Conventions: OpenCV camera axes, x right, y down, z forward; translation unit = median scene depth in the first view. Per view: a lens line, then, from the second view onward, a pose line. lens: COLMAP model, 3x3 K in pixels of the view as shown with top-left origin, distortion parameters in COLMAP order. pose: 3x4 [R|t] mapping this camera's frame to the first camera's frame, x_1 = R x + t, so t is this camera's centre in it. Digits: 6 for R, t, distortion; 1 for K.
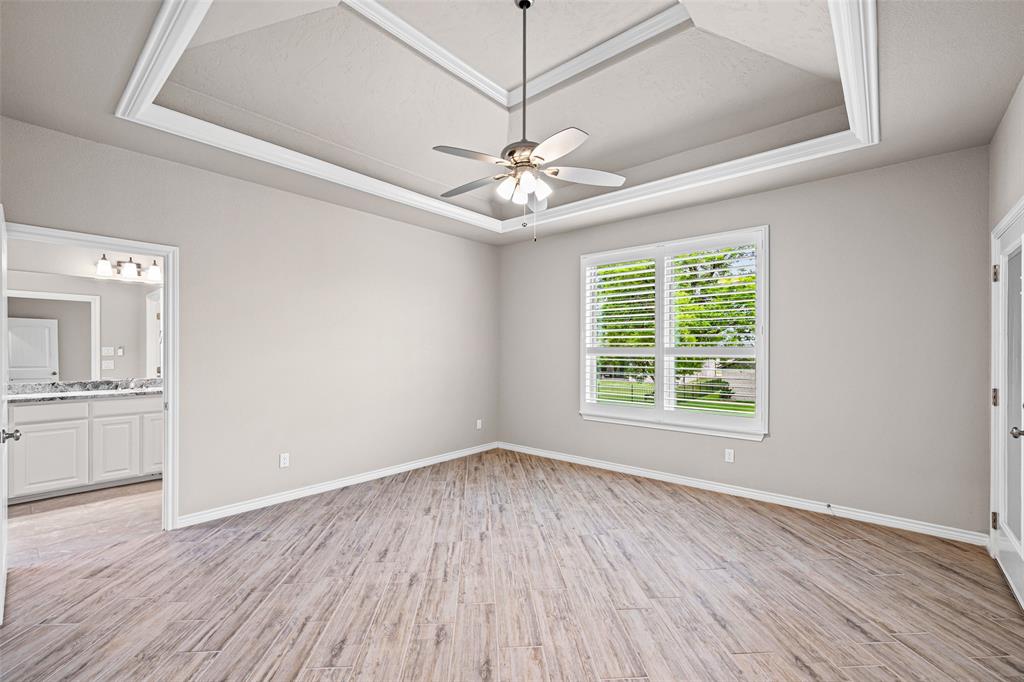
lens RADIAL K [[433.4, 0, 511.6], [0, 433.4, 337.2], [0, 0, 1]] dist [-0.000511, -0.000186]
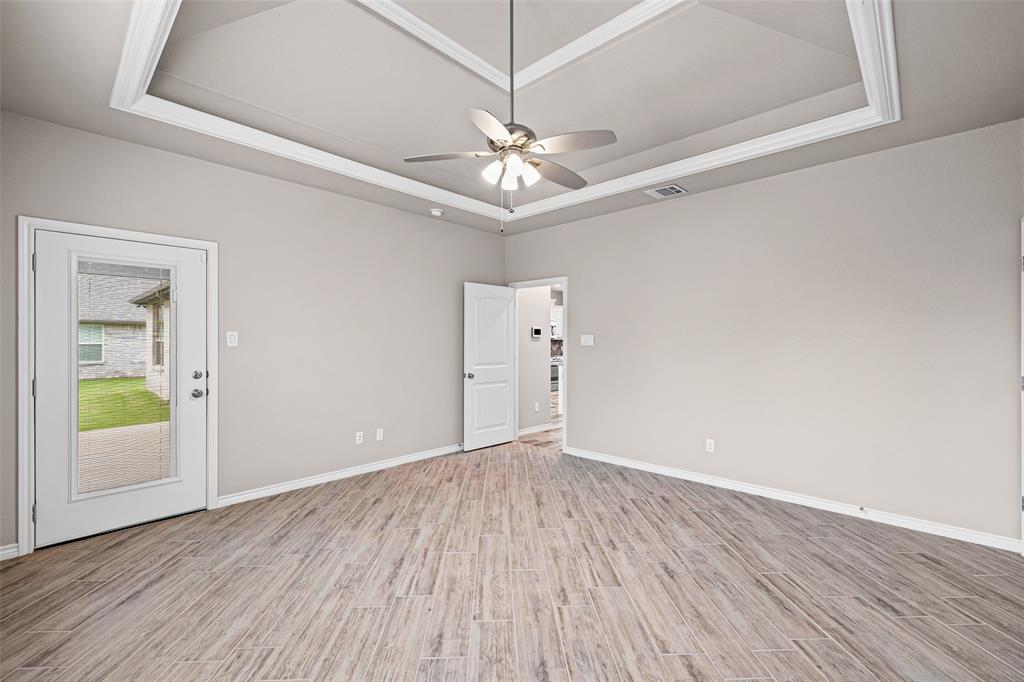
lens RADIAL K [[433.4, 0, 511.6], [0, 433.4, 337.2], [0, 0, 1]] dist [-0.000511, -0.000186]
pose [[-0.999083, -0.001768, 0.042783, -0.011677], [-0.003288, 0.999364, -0.035497, 0.056845], [-0.042693, -0.035605, -0.998454, 1.999454]]
